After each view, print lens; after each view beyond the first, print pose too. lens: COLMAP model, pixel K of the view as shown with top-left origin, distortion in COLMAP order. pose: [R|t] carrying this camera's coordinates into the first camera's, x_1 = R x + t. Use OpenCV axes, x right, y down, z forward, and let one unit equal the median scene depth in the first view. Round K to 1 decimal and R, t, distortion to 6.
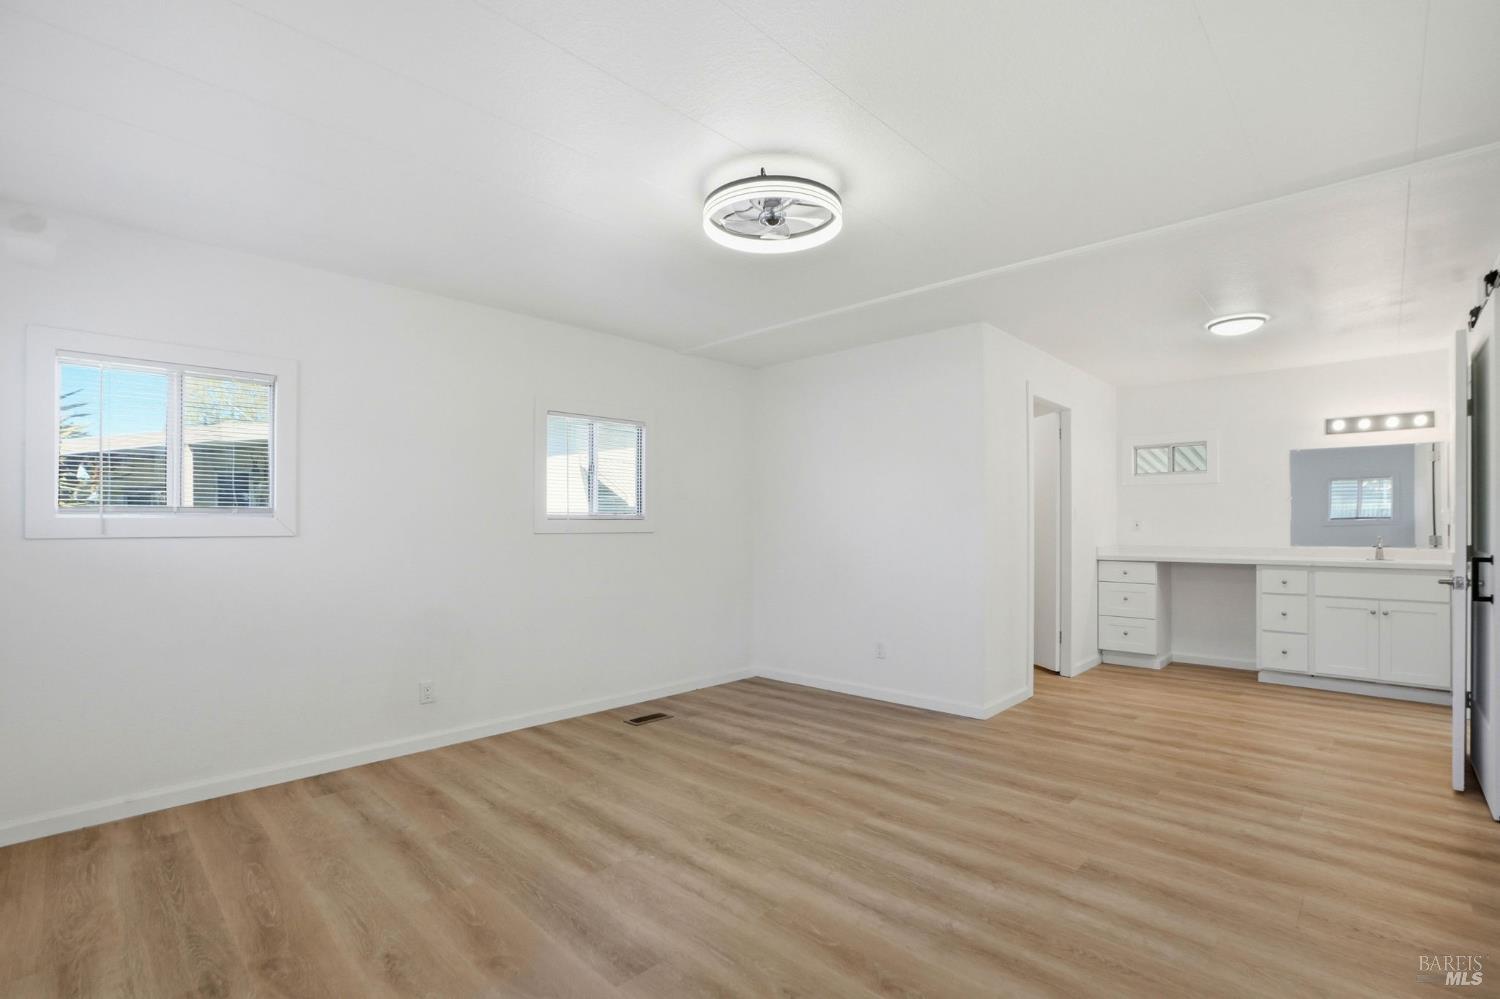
lens RADIAL K [[702.3, 0, 752.7], [0, 702.3, 516.2], [0, 0, 1]] dist [-0.072877, 0.033817]
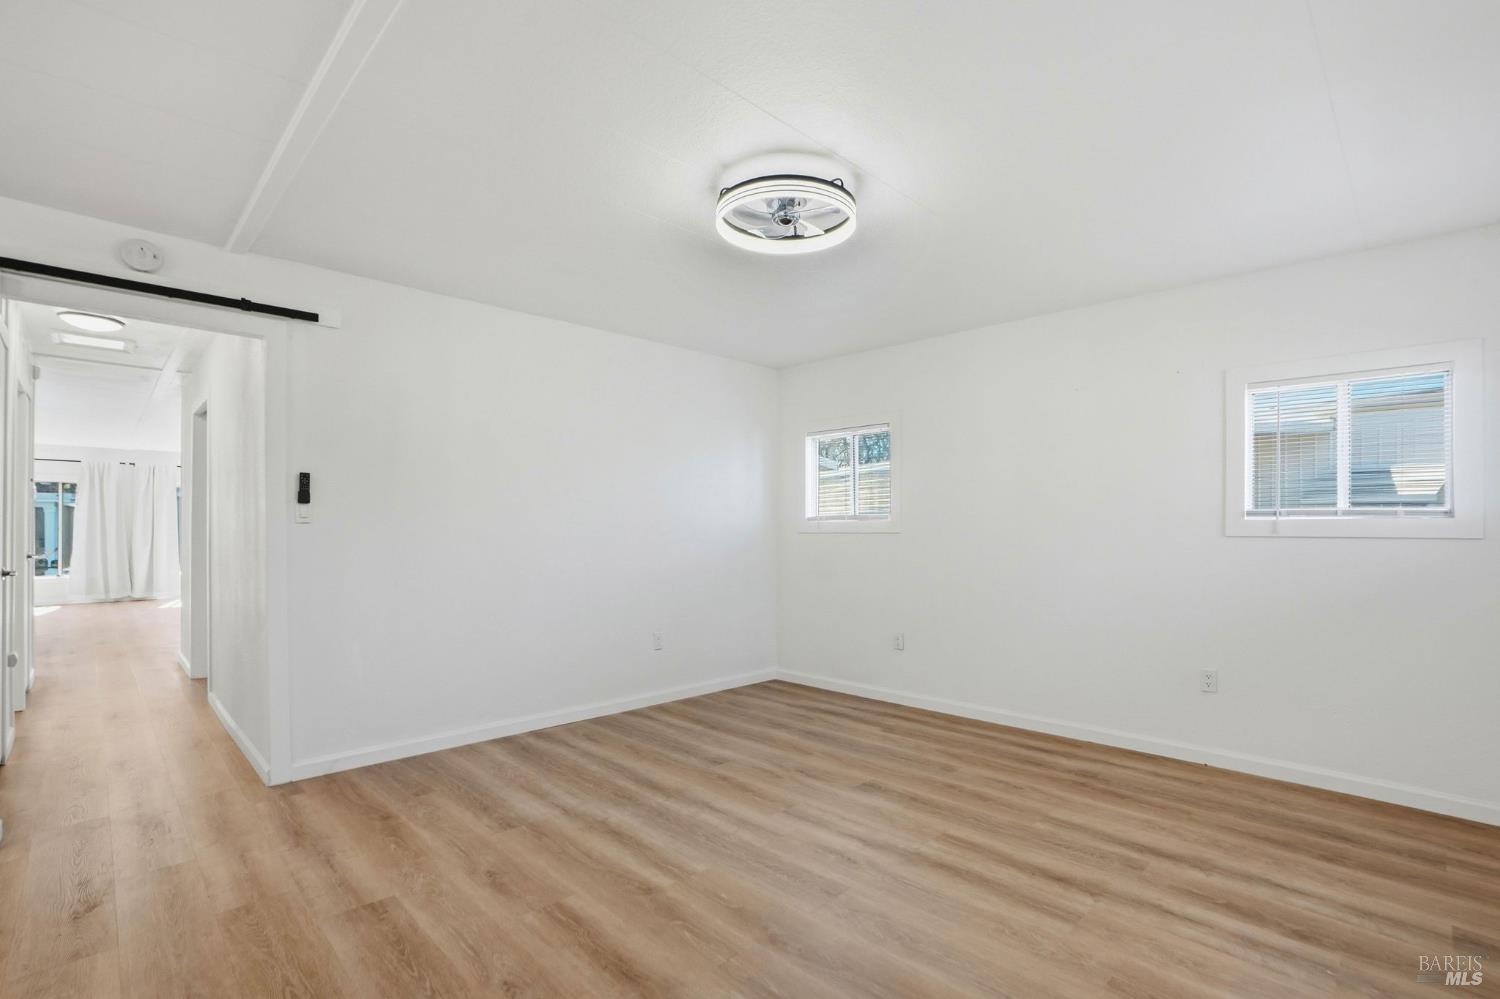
lens RADIAL K [[702.3, 0, 752.7], [0, 702.3, 516.2], [0, 0, 1]] dist [-0.072877, 0.033817]
pose [[-0.999534, 0.000832, 0.030507, 0.038996], [0.000121, 0.999728, -0.023312, 0.016866], [-0.030518, -0.023298, -0.999263, 1.716210]]
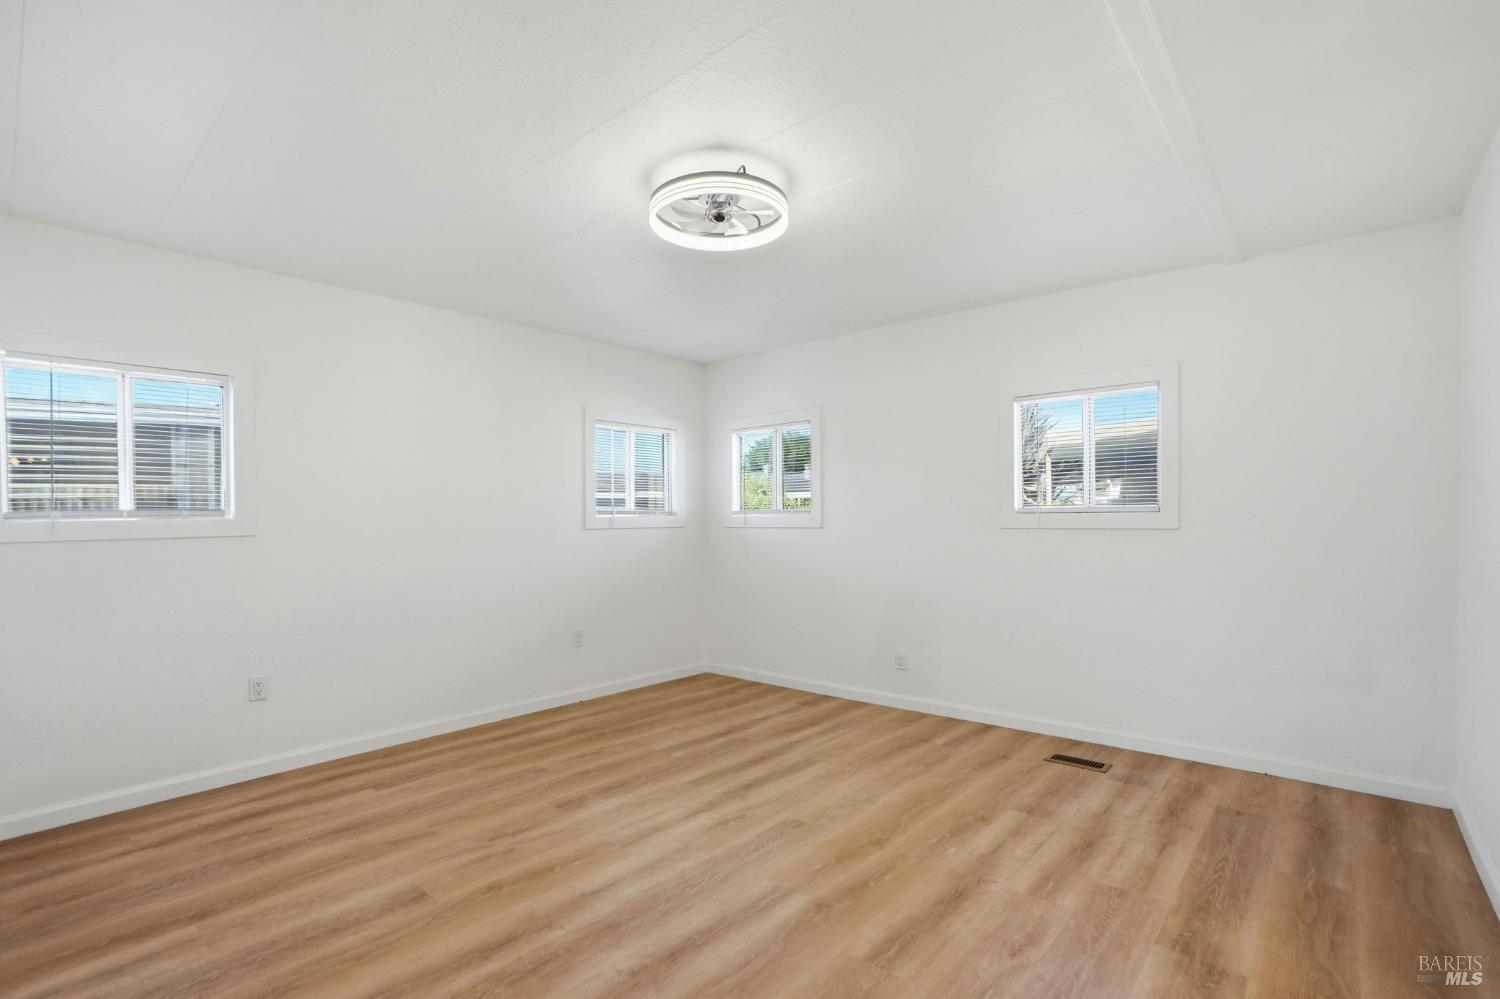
lens RADIAL K [[702.3, 0, 752.7], [0, 702.3, 516.2], [0, 0, 1]] dist [-0.072877, 0.033817]
pose [[0.041302, -0.002885, -0.999143, 0.891883], [0.019700, 0.999804, -0.002072, 0.004349], [0.998952, -0.019597, 0.041351, 0.860471]]
